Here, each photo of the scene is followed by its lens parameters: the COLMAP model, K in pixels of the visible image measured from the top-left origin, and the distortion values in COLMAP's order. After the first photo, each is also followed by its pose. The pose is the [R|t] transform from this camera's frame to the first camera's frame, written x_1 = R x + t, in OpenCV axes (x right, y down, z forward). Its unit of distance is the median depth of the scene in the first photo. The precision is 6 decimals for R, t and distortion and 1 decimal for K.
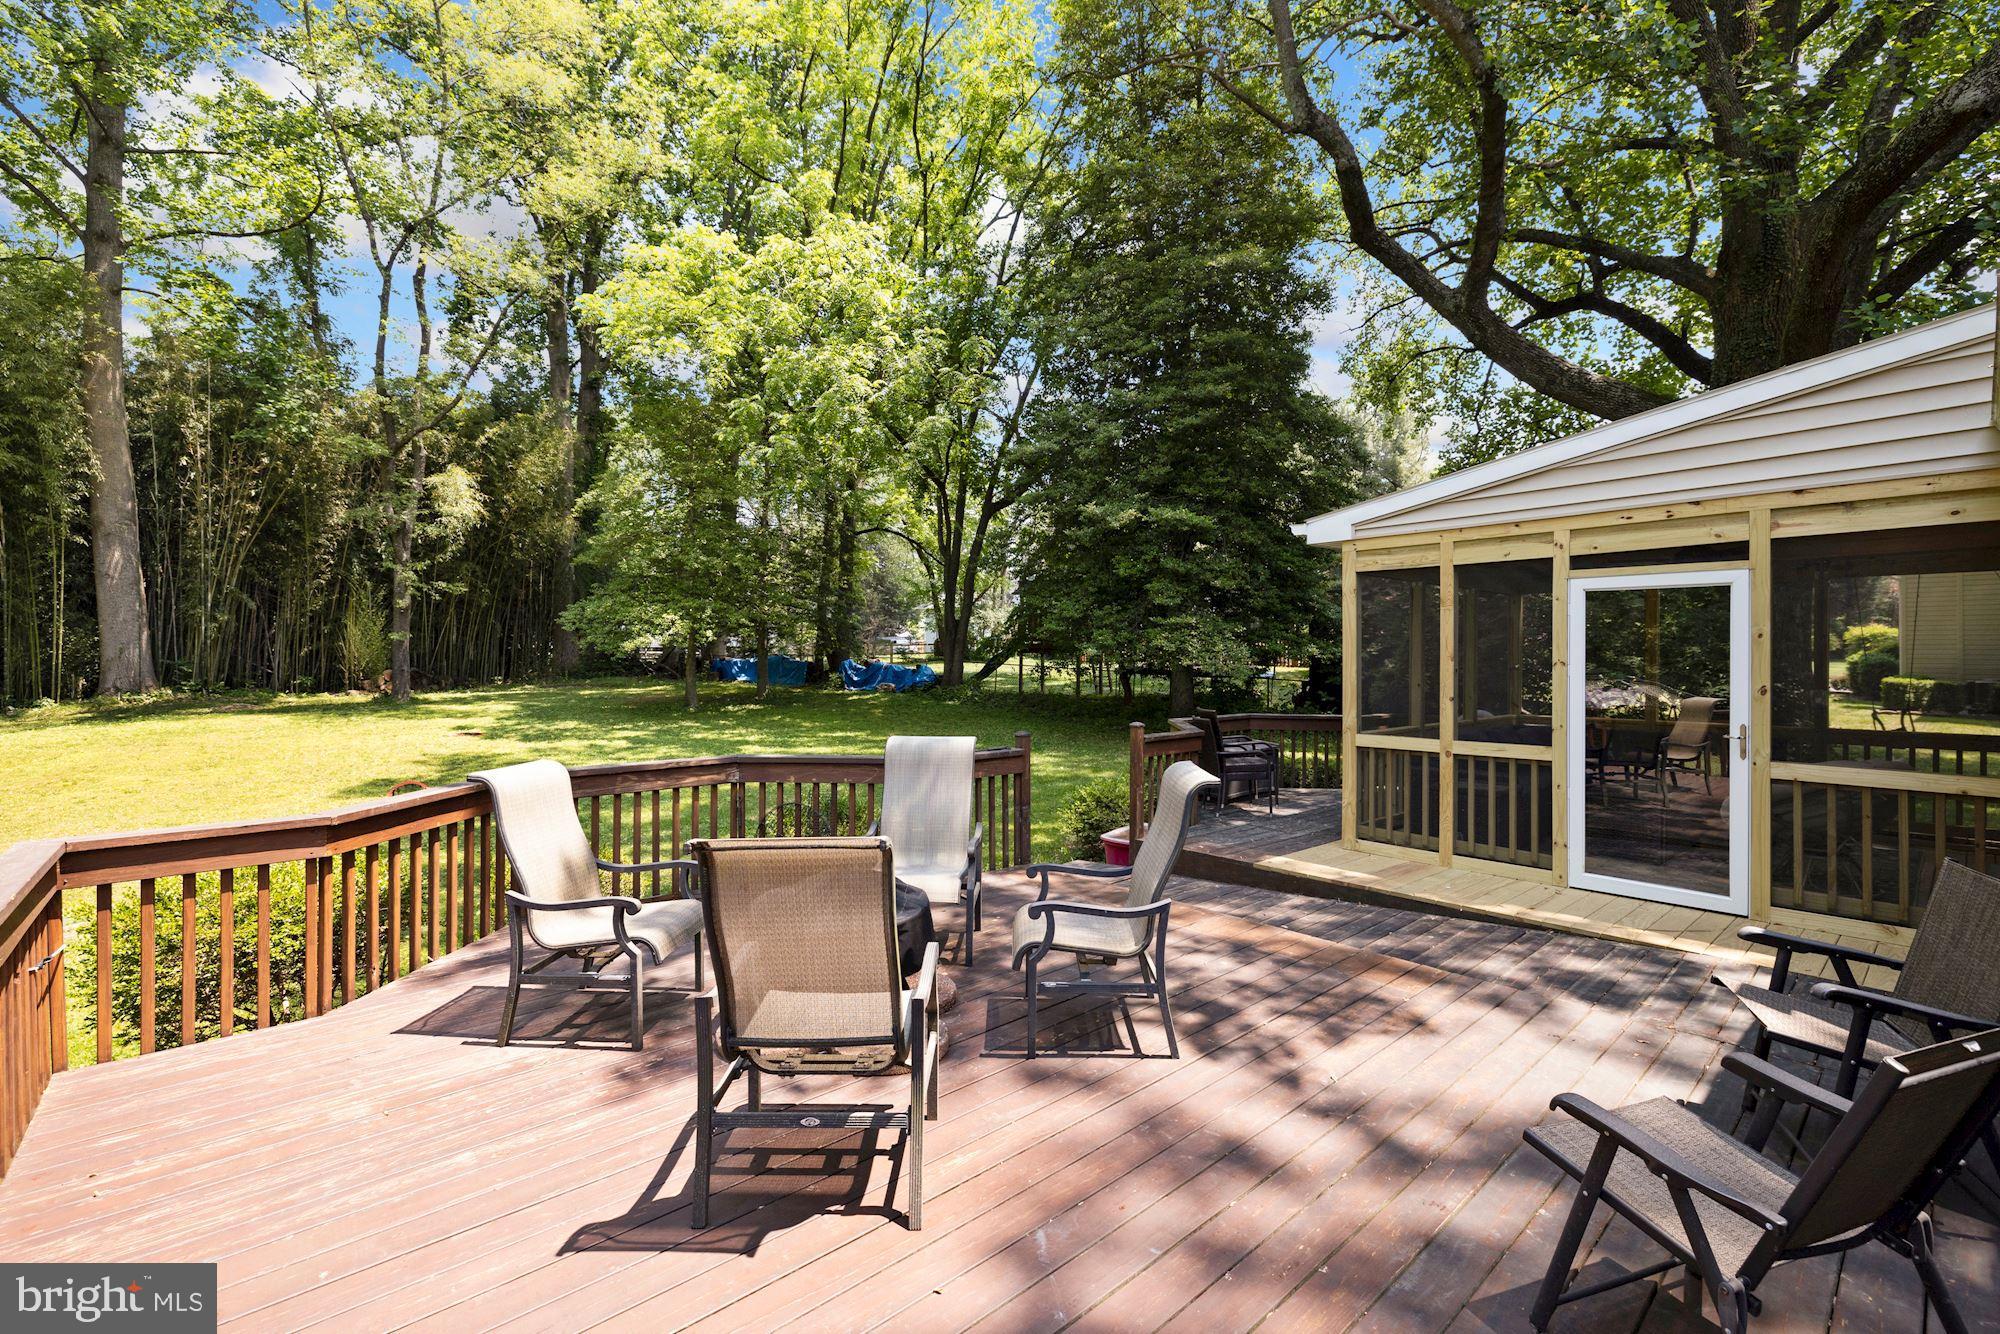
lens RADIAL K [[892.1, 0, 1010.3], [0, 892.1, 649.7], [0, 0, 1]] dist [-0.020662, 0.006115]
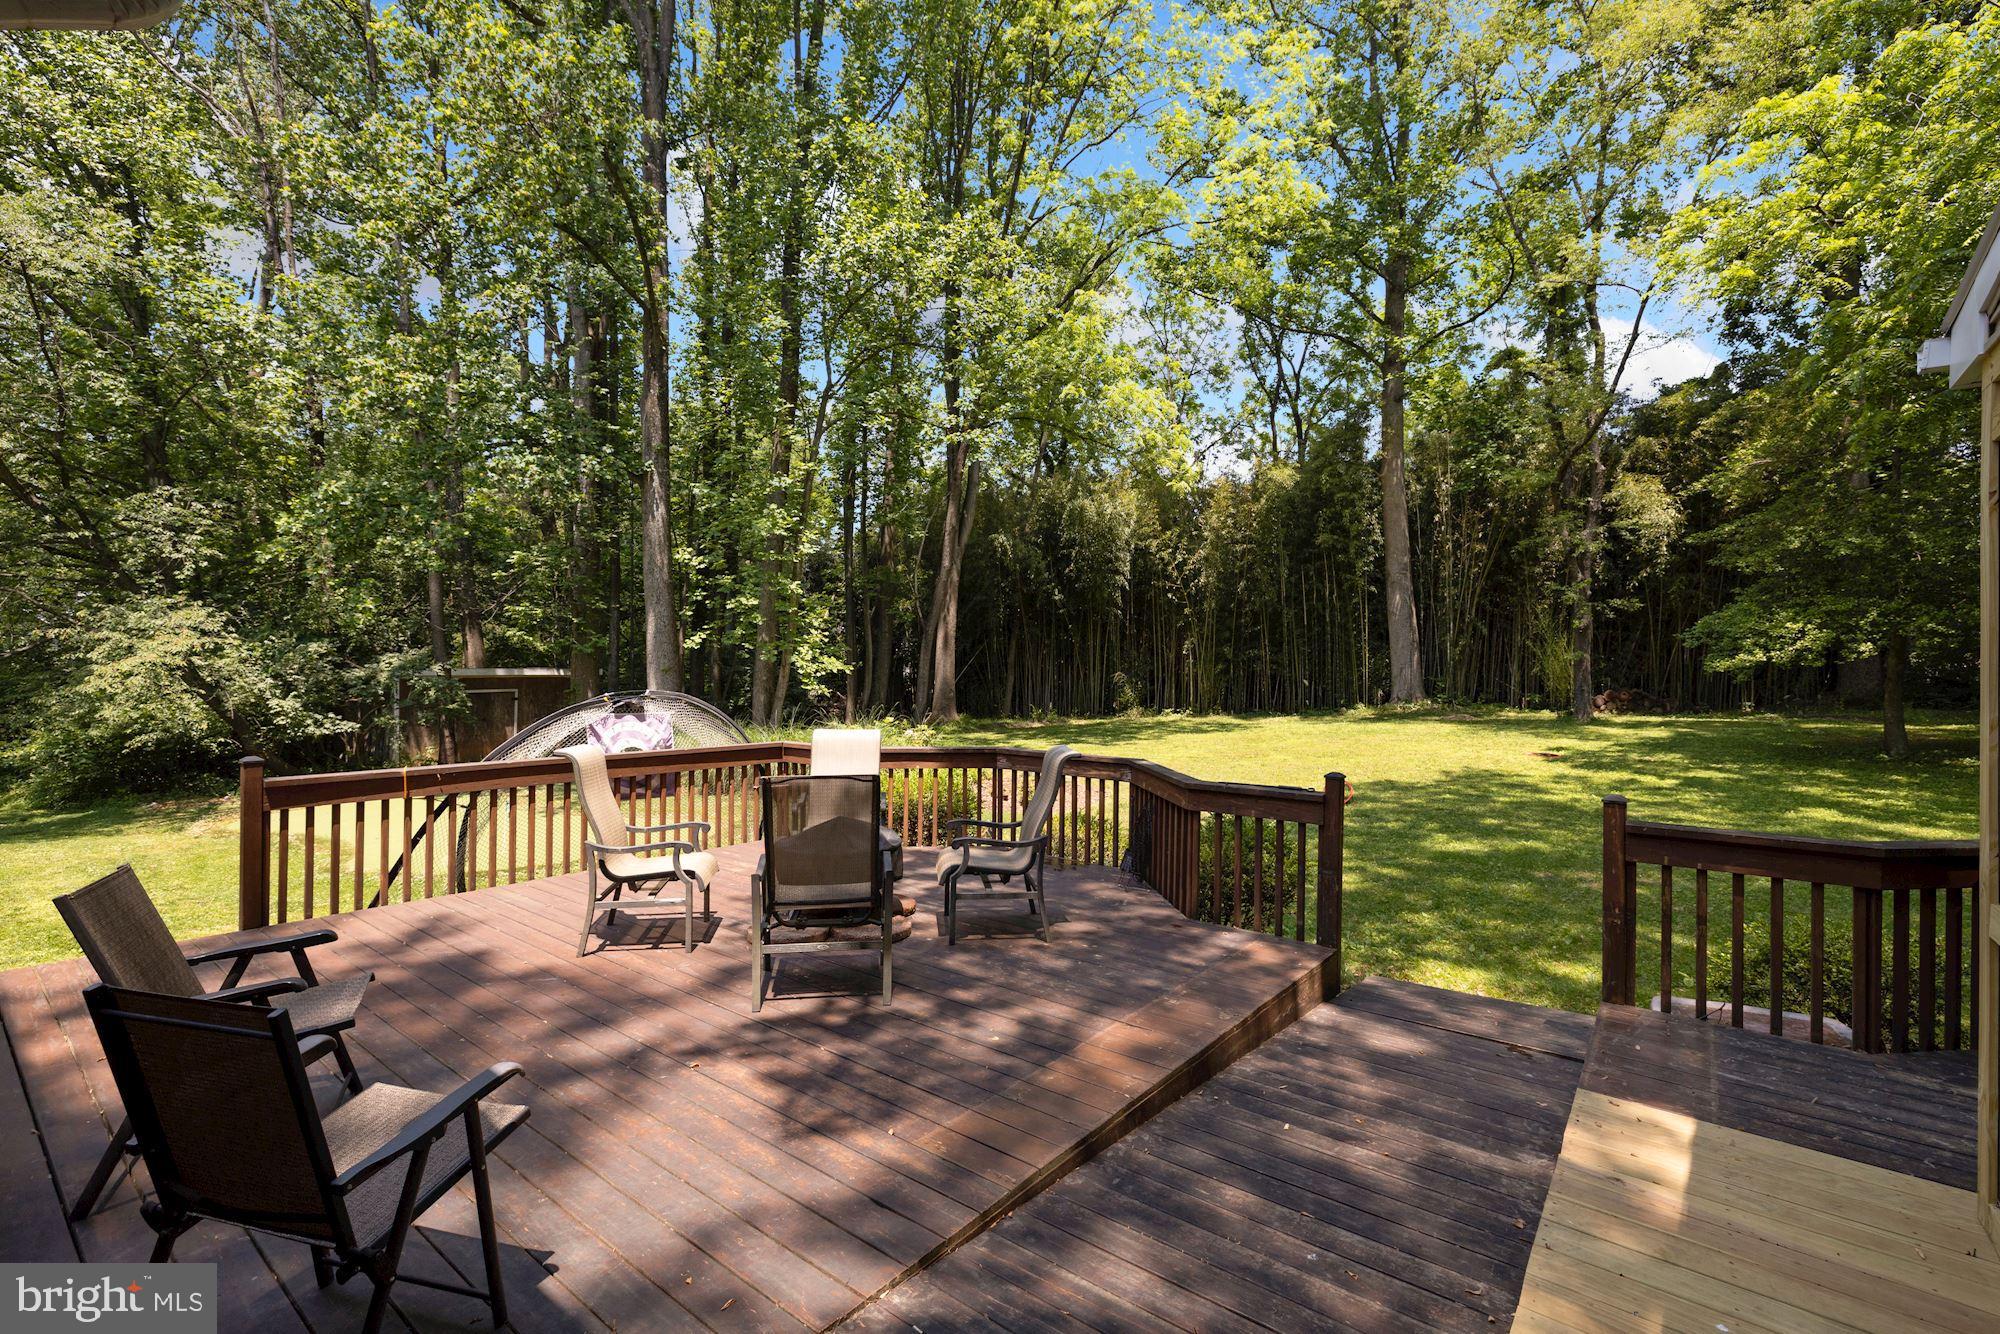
lens RADIAL K [[892.1, 0, 962.0], [0, 892.1, 666.5], [0, 0, 1]] dist [-0.020662, 0.006115]
pose [[0.134907, 0.000672, -0.990858, 1.153617], [-0.006652, 0.999978, -0.000228, 0.006683], [0.990836, 0.006622, 0.134908, 0.932981]]
